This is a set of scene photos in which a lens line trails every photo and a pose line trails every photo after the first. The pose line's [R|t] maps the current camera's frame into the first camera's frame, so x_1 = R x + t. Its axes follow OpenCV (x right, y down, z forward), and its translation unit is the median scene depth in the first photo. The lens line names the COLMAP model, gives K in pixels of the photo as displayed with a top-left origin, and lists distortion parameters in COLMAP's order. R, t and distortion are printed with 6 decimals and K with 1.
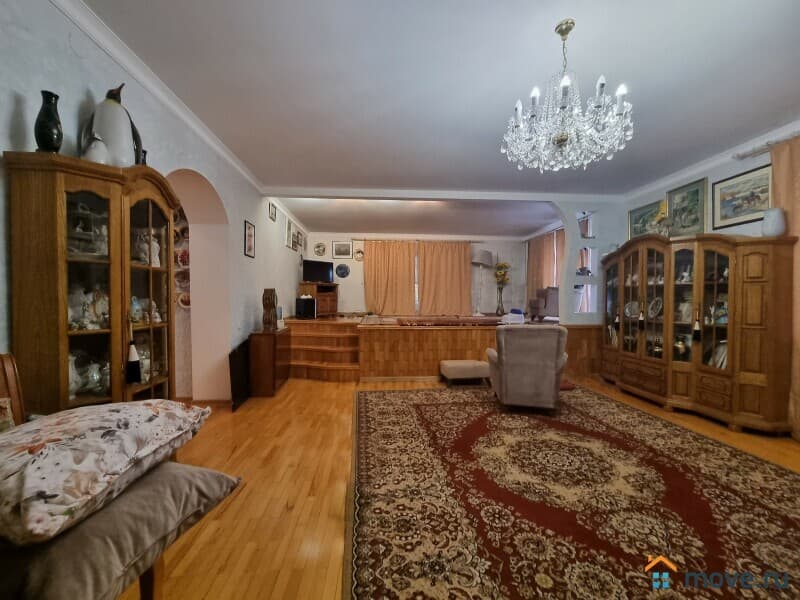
lens RADIAL K [[330.9, 0, 398.6], [0, 330.9, 300.6], [0, 0, 1]] dist [-0.000876, 0.000287]
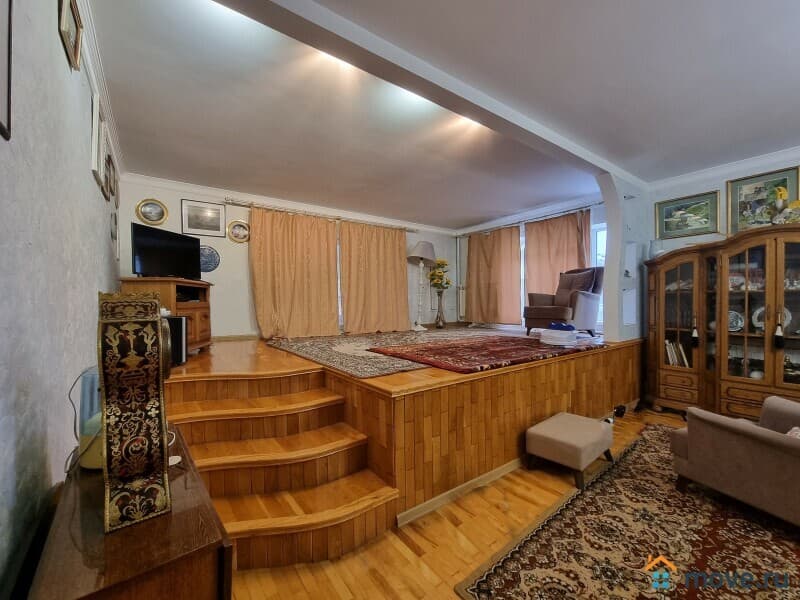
lens RADIAL K [[330.9, 0, 401.0], [0, 330.9, 302.5], [0, 0, 1]] dist [-0.000876, 0.000287]
pose [[0.840842, -0.013410, 0.541115, -0.204231], [0.015992, 0.999872, -0.000072, -0.015674], [-0.541045, 0.008714, 0.840948, 0.411061]]
